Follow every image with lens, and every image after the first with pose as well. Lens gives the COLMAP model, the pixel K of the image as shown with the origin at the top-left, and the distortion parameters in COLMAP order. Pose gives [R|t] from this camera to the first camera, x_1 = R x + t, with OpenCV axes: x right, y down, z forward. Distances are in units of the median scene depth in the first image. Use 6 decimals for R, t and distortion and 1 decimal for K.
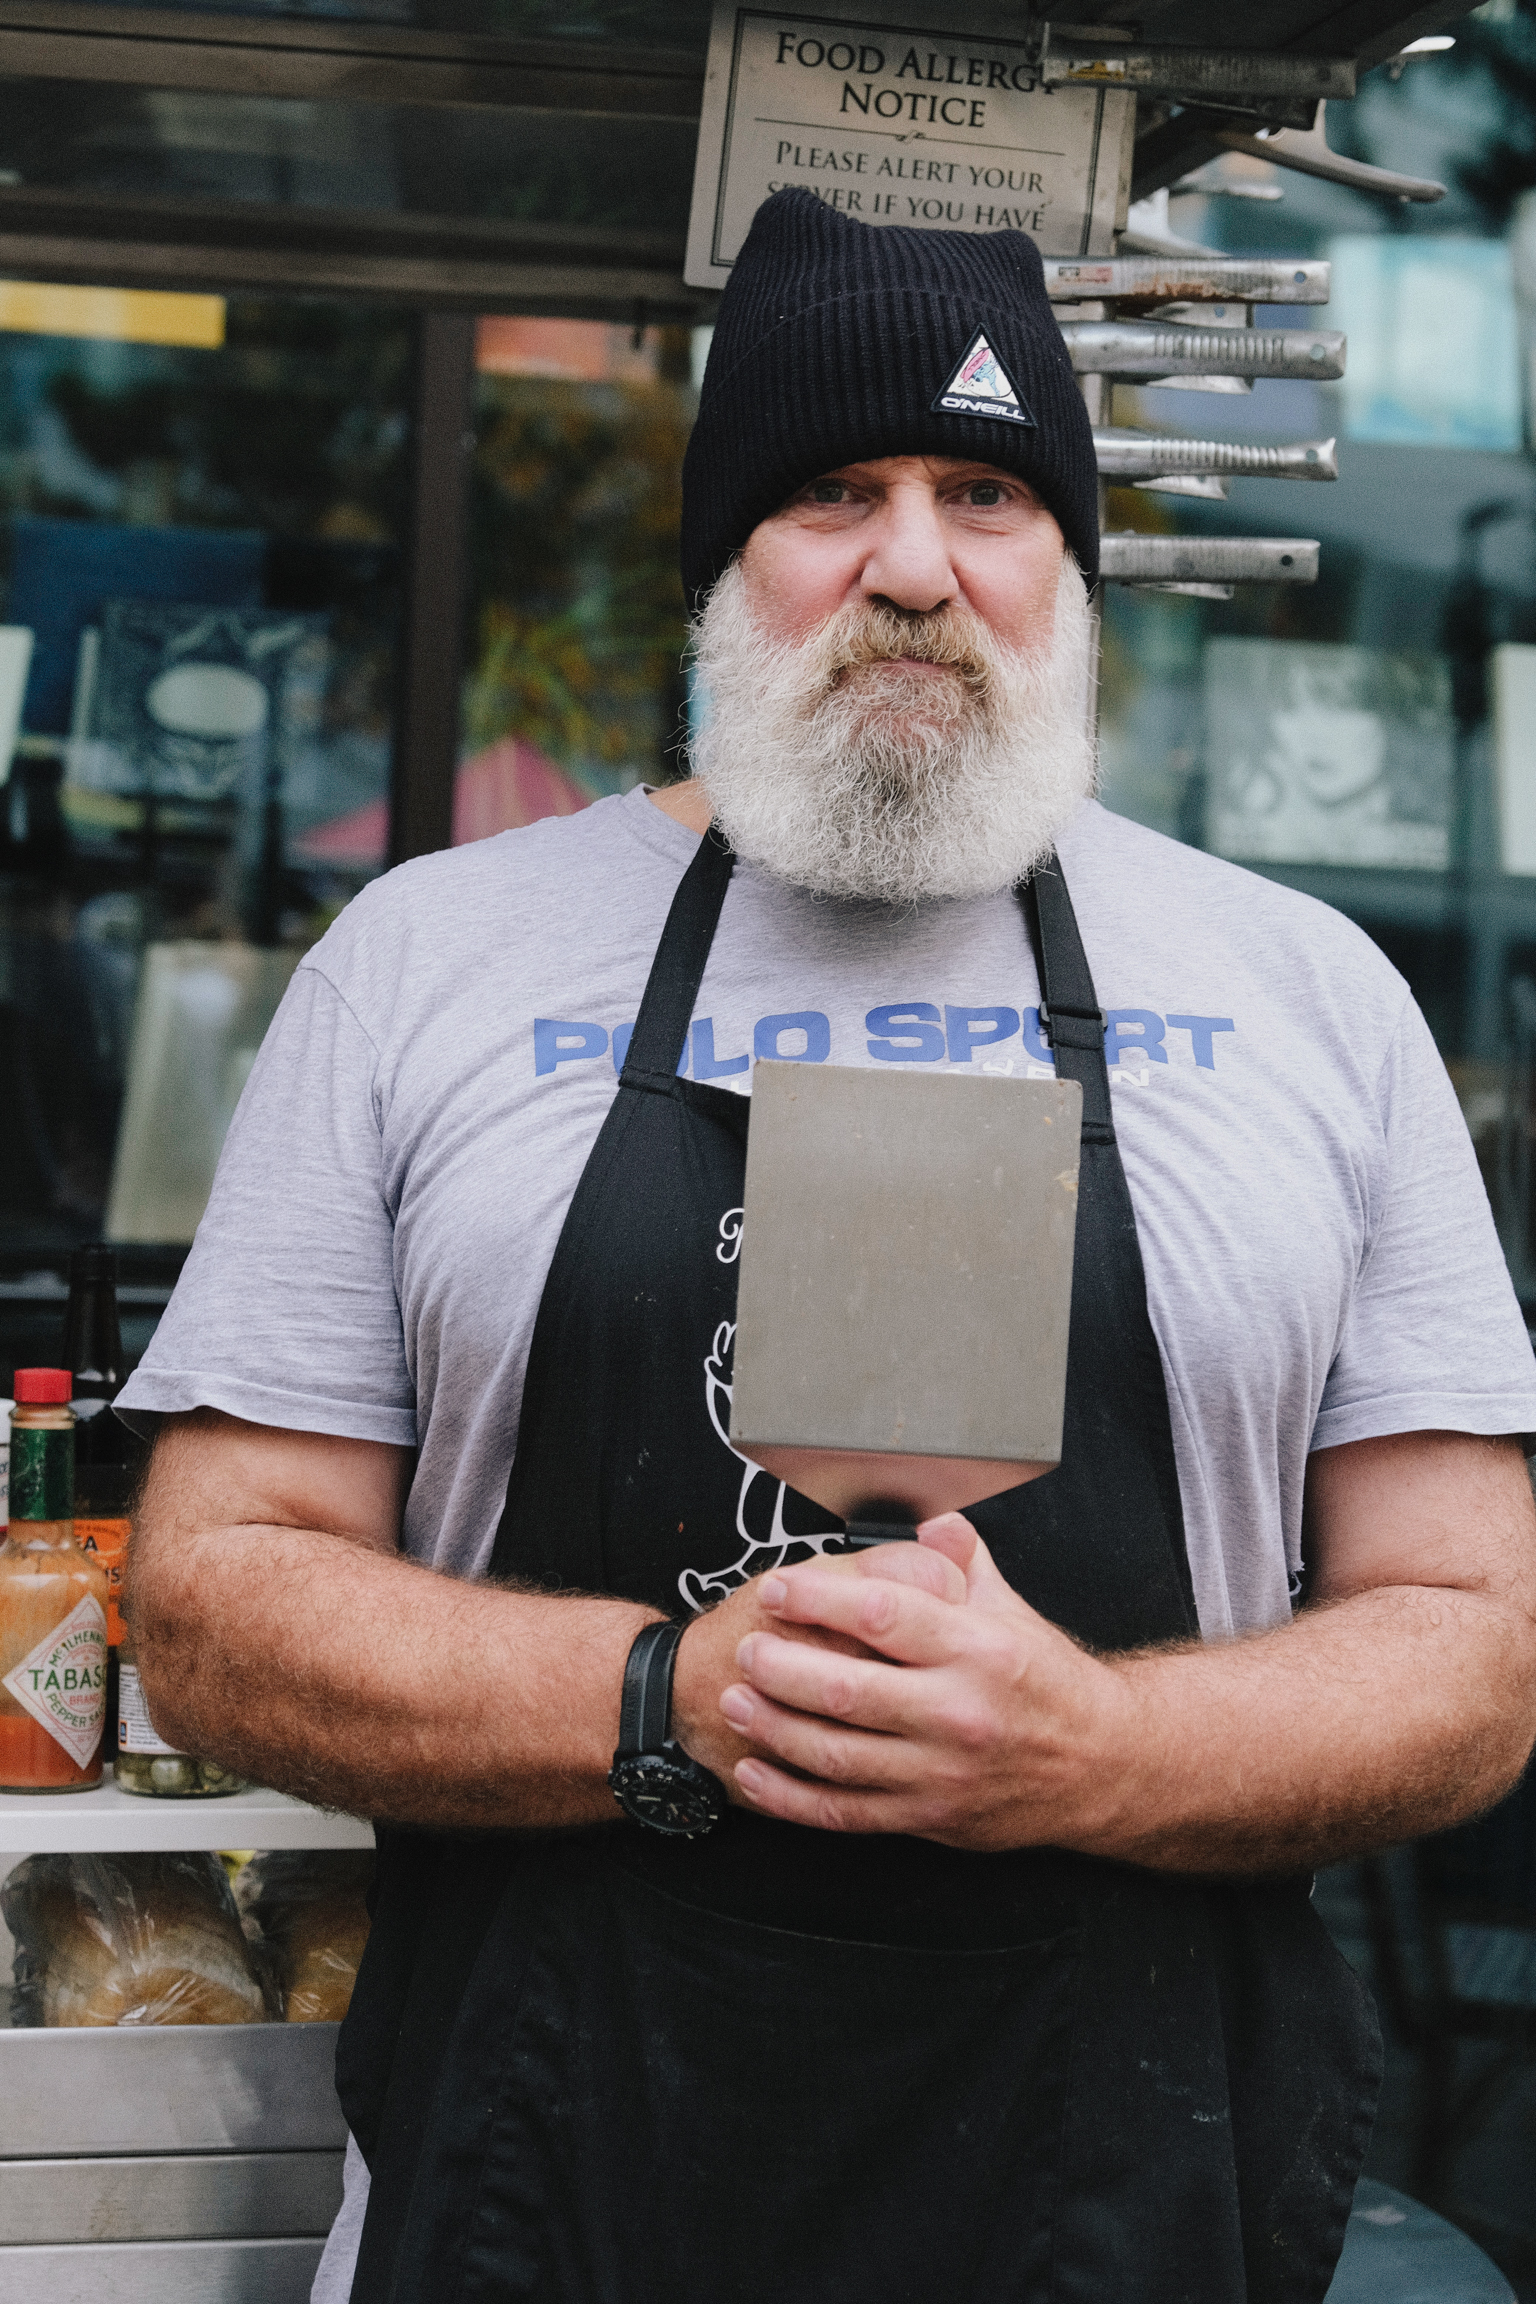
lens RADIAL K [[4708.8, 0, 768.0], [0, 4708.8, 1152.0], [0, 0, 1]] dist [0.016363, 0.479557]
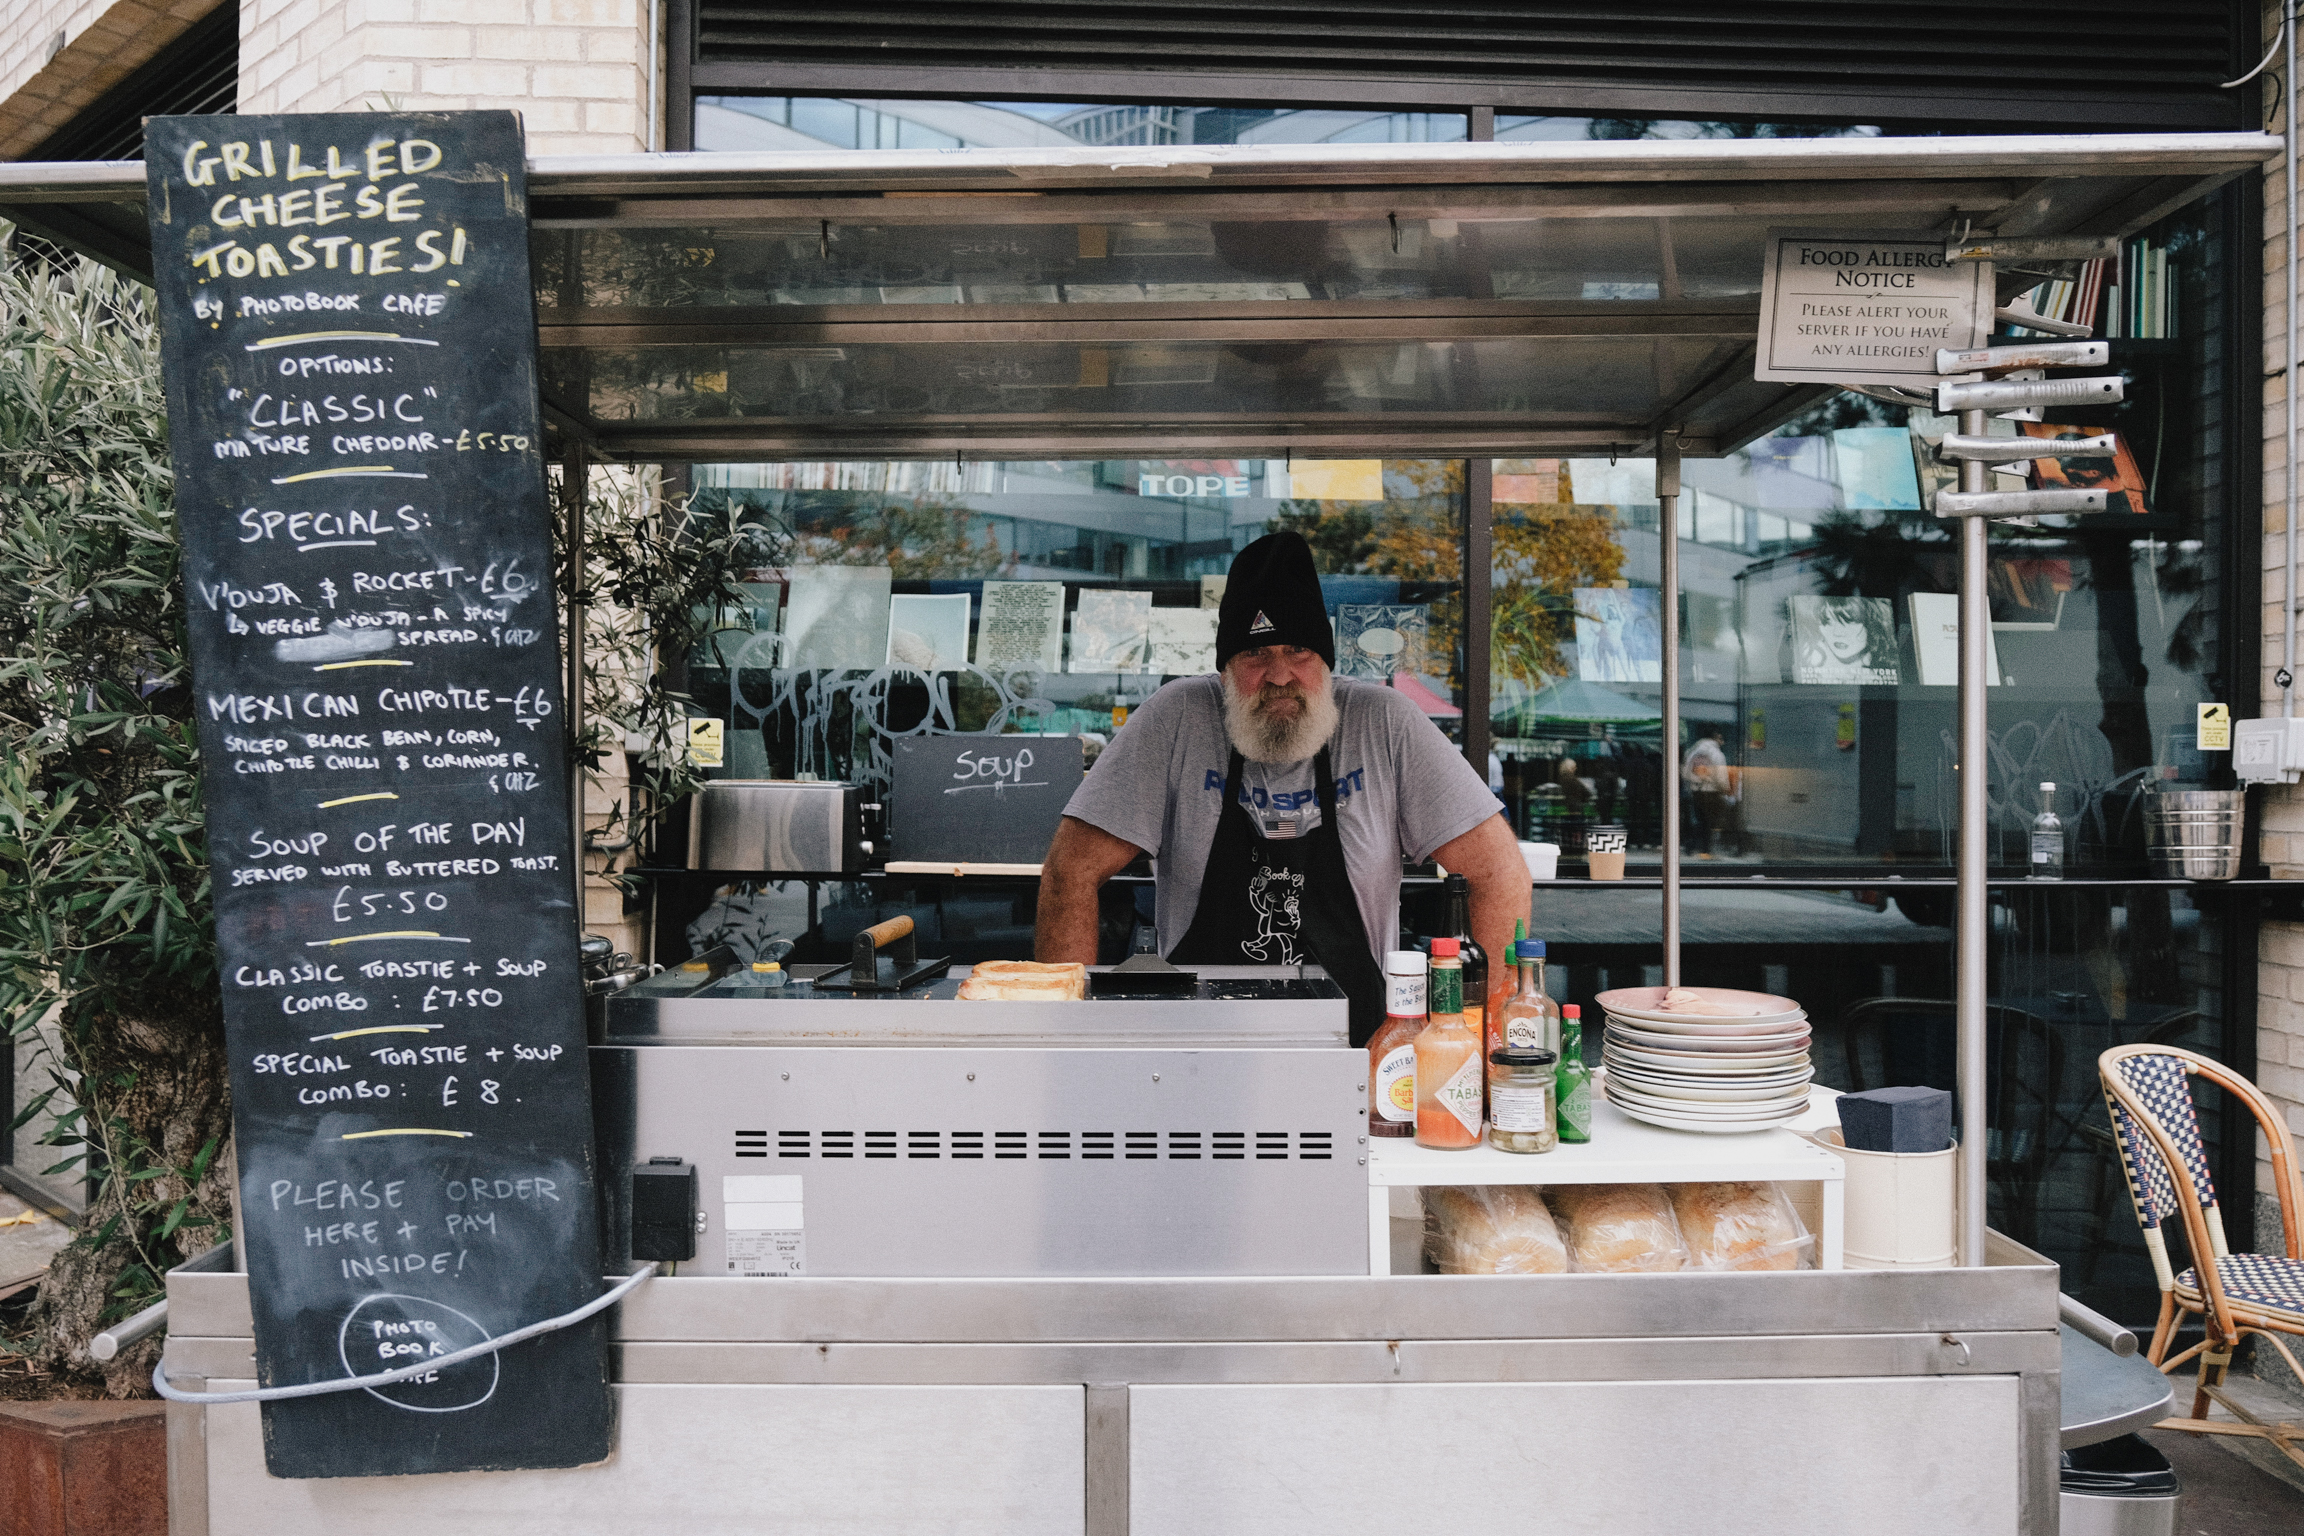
lens RADIAL K [[1540.5, 0, 1149.2], [0, 1540.5, 794.0], [0, 0, 1]] dist [-0.047996, 0.027987]
pose [[0.977782, -0.034074, -0.206837, -0.138734], [0.031389, 0.999375, -0.016249, -0.009048], [0.207261, 0.009395, 0.978241, 0.325325]]
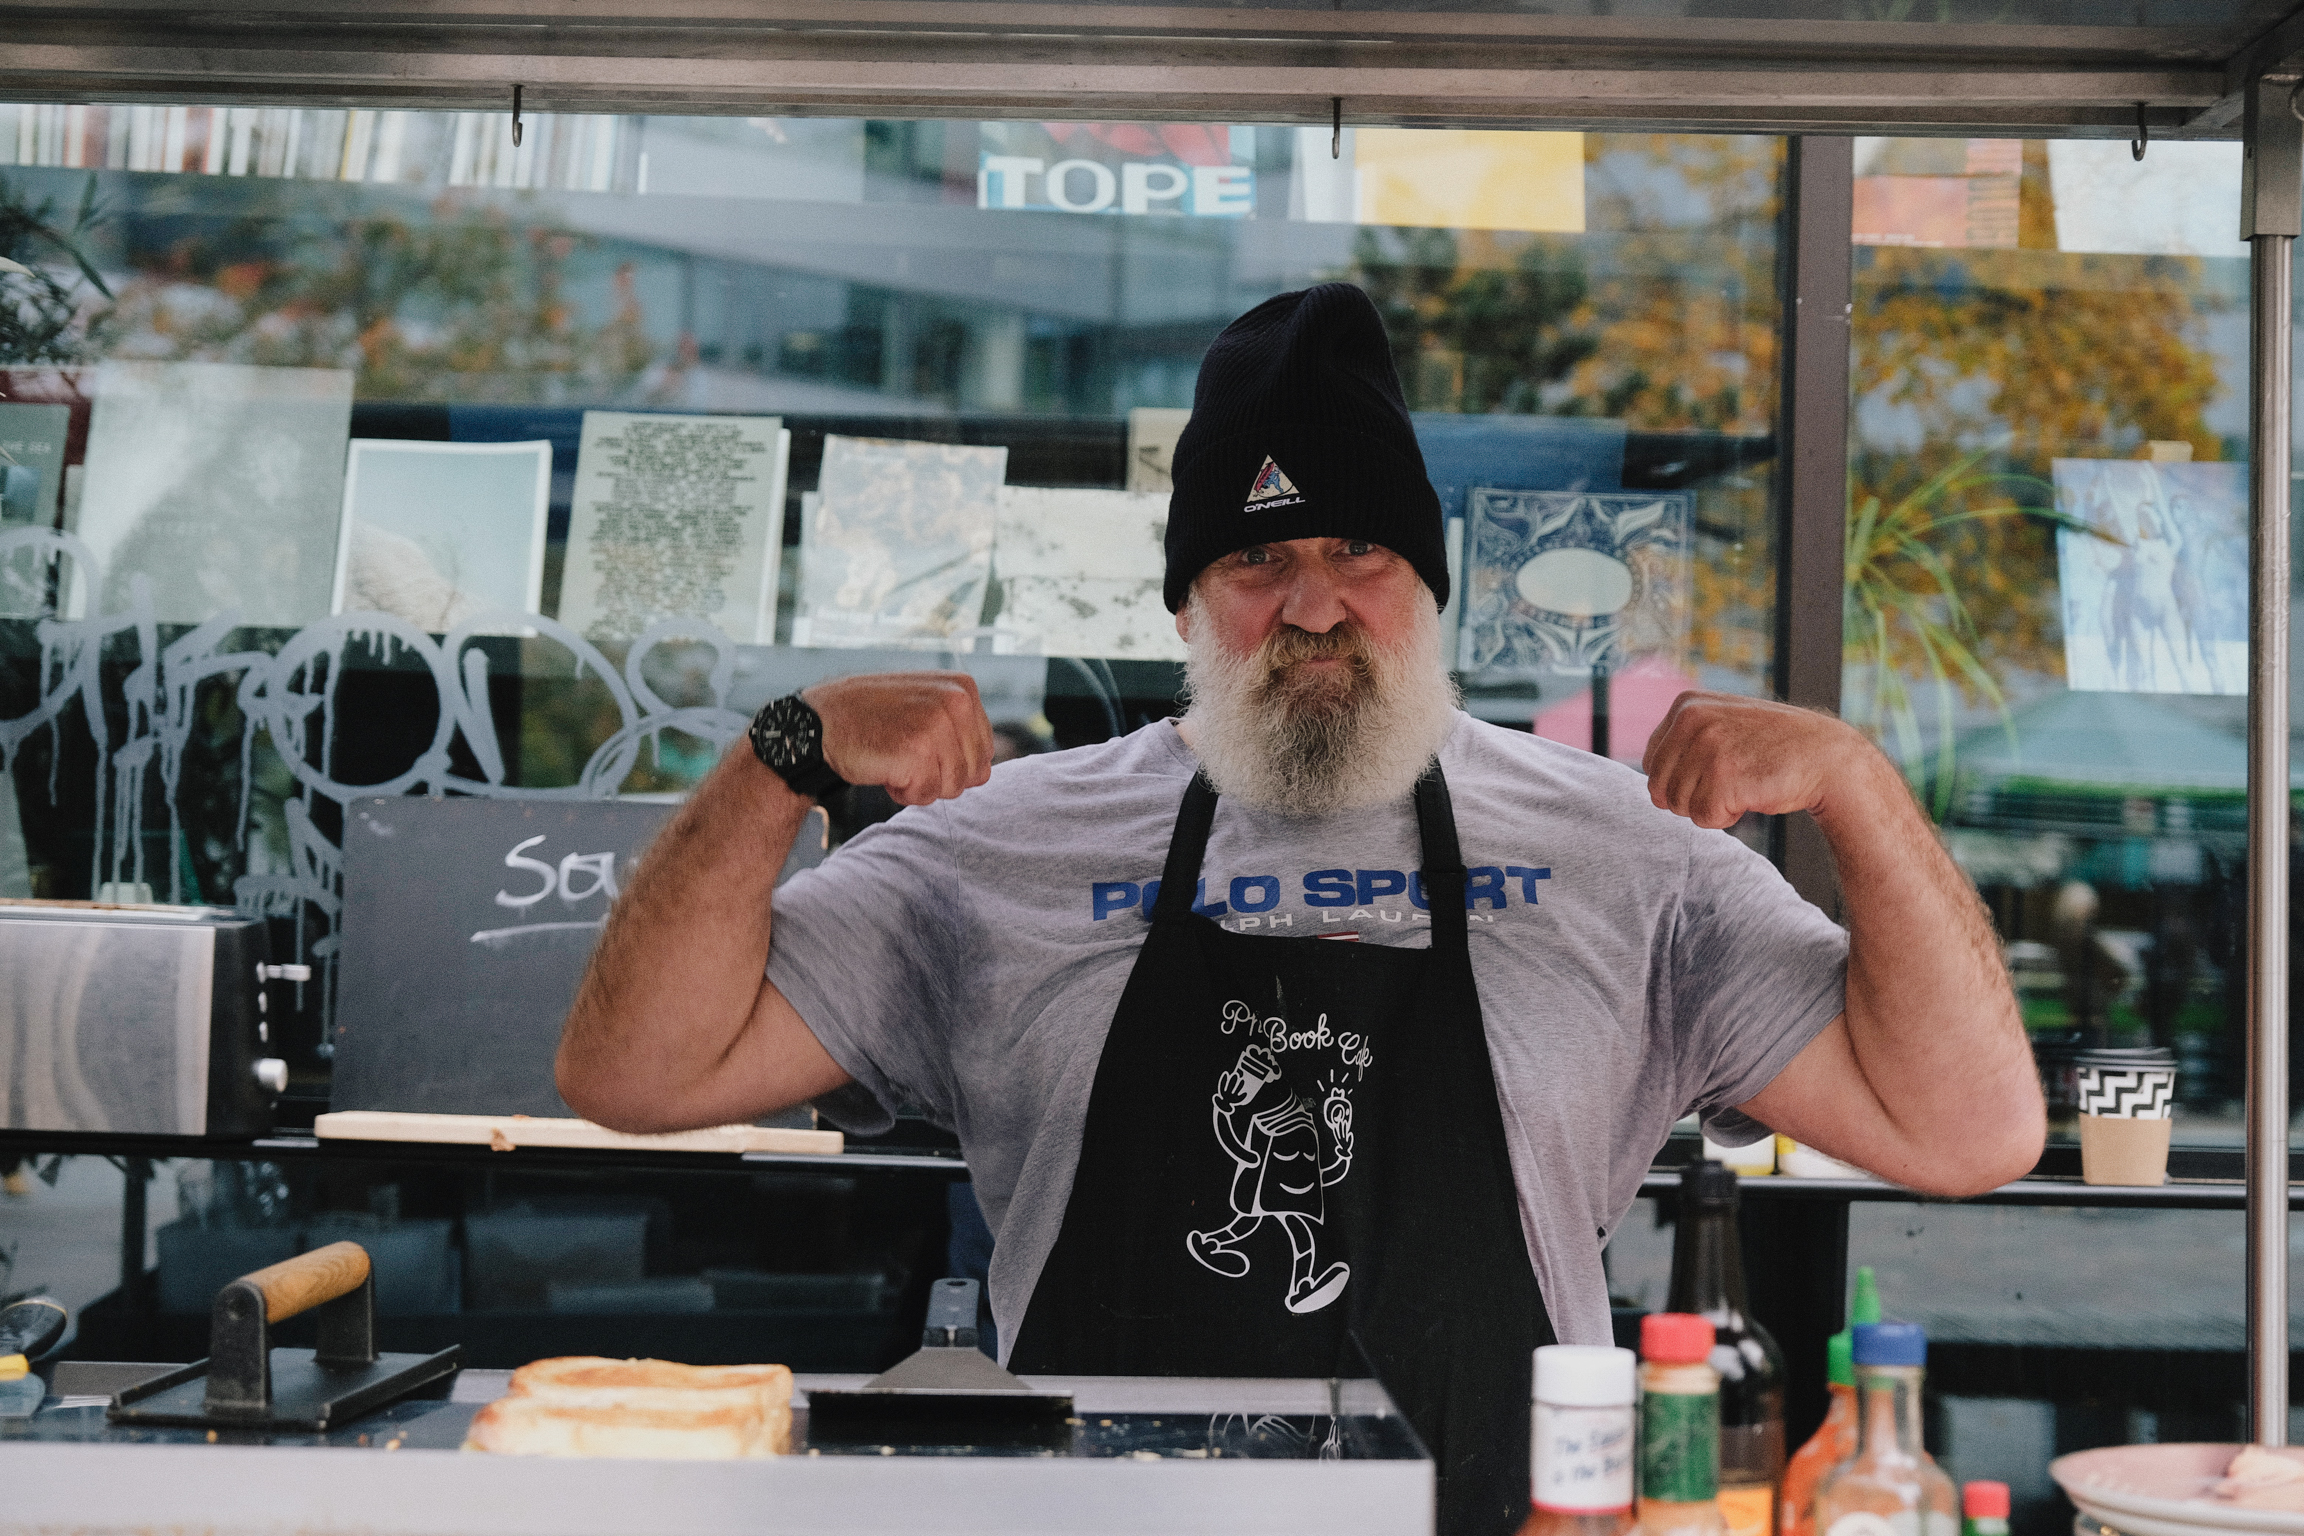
lens RADIAL K [[3893.3, 0, 1141.4], [0, 3893.3, 849.7], [0, 0, 1]] dist [0.018831, -0.071809]
pose [[0.984261, -0.022444, -0.175293, -0.124162], [0.015130, 0.998963, -0.042950, -0.007319], [0.176075, 0.039622, 0.983579, 0.310877]]
